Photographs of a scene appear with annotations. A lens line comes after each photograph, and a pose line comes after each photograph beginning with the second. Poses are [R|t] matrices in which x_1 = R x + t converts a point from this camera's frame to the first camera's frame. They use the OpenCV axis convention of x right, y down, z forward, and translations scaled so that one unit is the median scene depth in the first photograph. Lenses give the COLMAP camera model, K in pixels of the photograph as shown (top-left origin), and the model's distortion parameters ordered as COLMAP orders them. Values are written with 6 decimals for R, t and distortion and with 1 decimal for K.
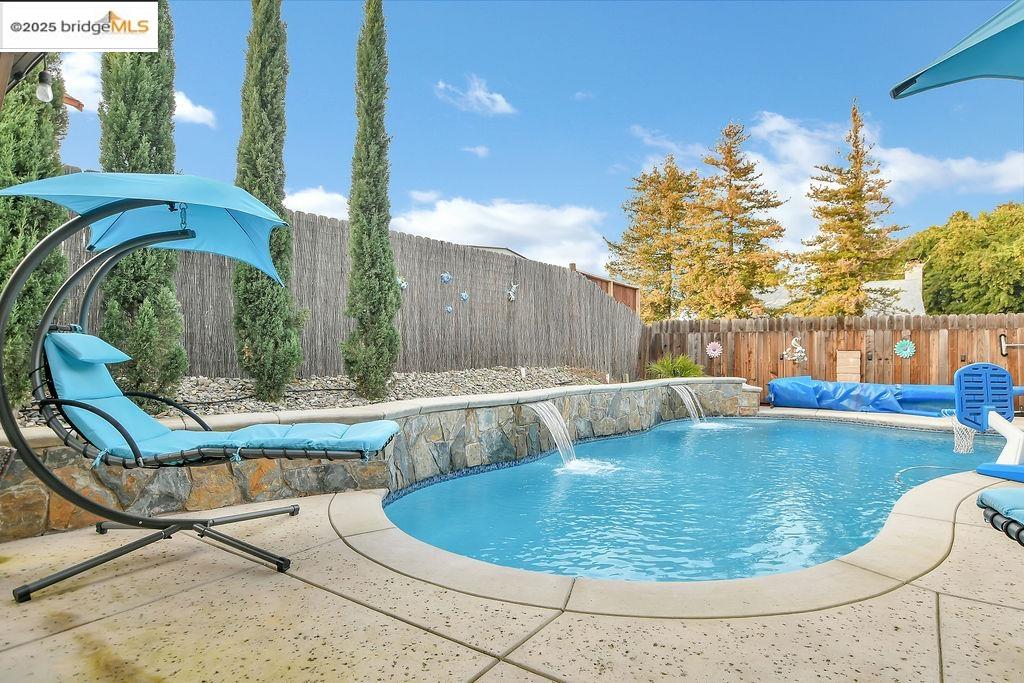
lens RADIAL K [[561.5, 0, 525.0], [0, 561.5, 351.7], [0, 0, 1]] dist [-0.019321, -0.000077]
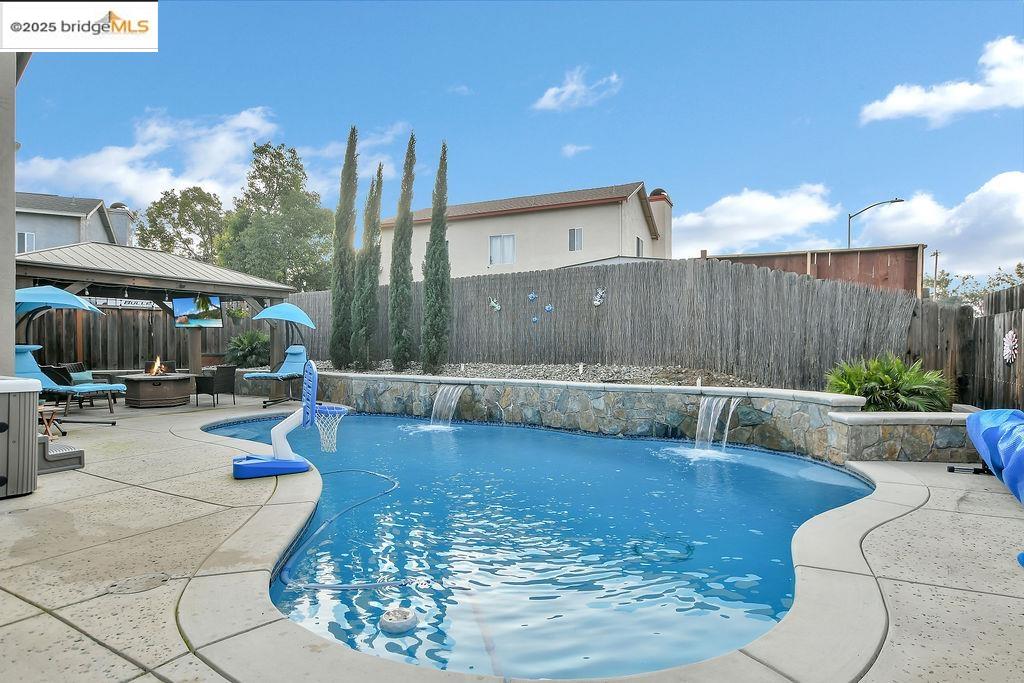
lens RADIAL K [[561.5, 0, 525.0], [0, 561.5, 351.7], [0, 0, 1]] dist [-0.019321, -0.000077]
pose [[0.088337, -0.000194, -0.996091, 0.938256], [-0.002155, 0.999998, -0.000386, 0.002362], [0.996088, 0.002181, 0.088336, 0.650384]]
